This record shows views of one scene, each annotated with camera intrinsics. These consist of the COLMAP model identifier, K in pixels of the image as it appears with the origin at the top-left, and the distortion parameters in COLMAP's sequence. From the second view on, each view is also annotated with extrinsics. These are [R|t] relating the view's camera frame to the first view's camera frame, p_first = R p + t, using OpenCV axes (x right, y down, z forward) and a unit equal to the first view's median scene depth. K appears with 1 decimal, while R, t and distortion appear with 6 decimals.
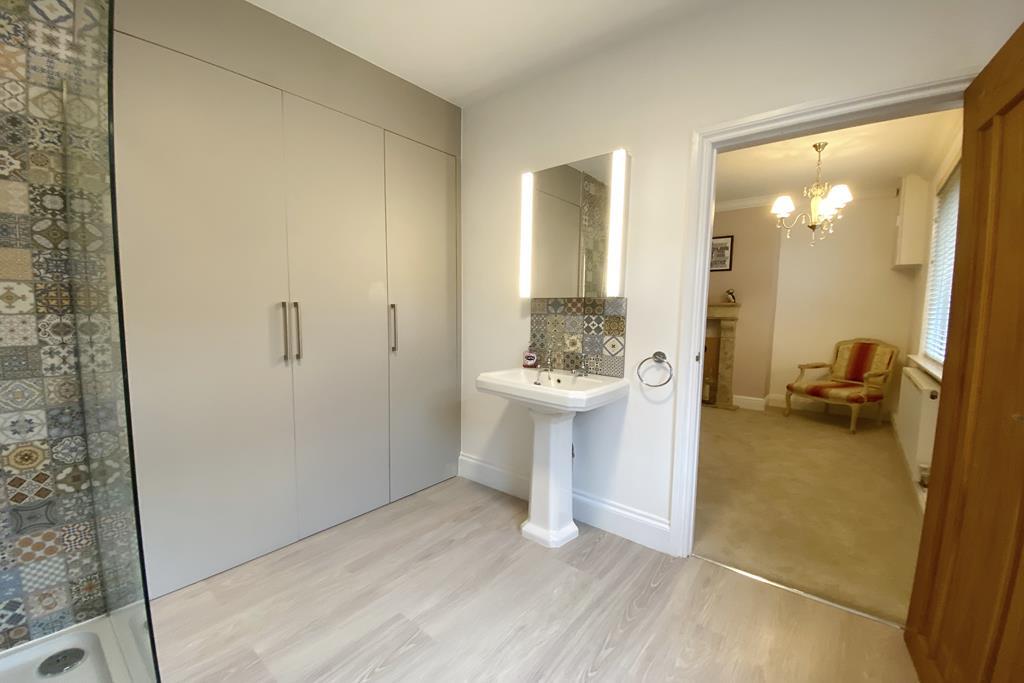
lens RADIAL K [[419.8, 0, 512.0], [0, 419.8, 341.5], [0, 0, 1]] dist [0.014415, -0.011656]
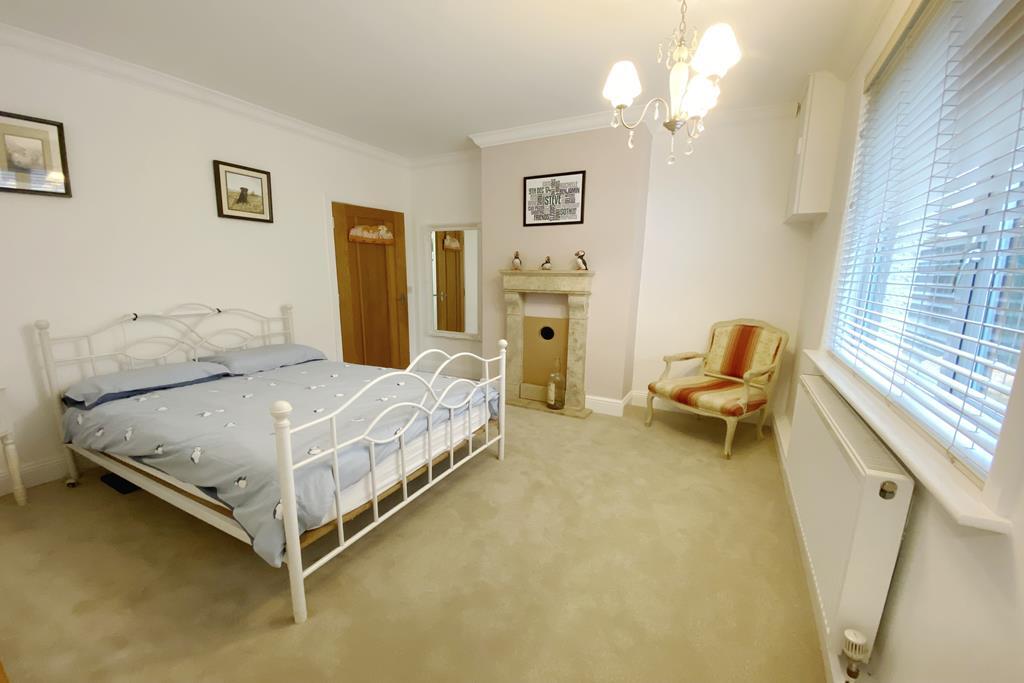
lens RADIAL K [[416.8, 0, 507.4], [0, 416.8, 348.0], [0, 0, 1]] dist [0.058277, -0.040093]
pose [[0.981875, -0.035507, 0.186173, 0.277579], [0.016179, 0.994411, 0.104328, -0.039202], [-0.188837, -0.099425, 0.976962, 0.341223]]
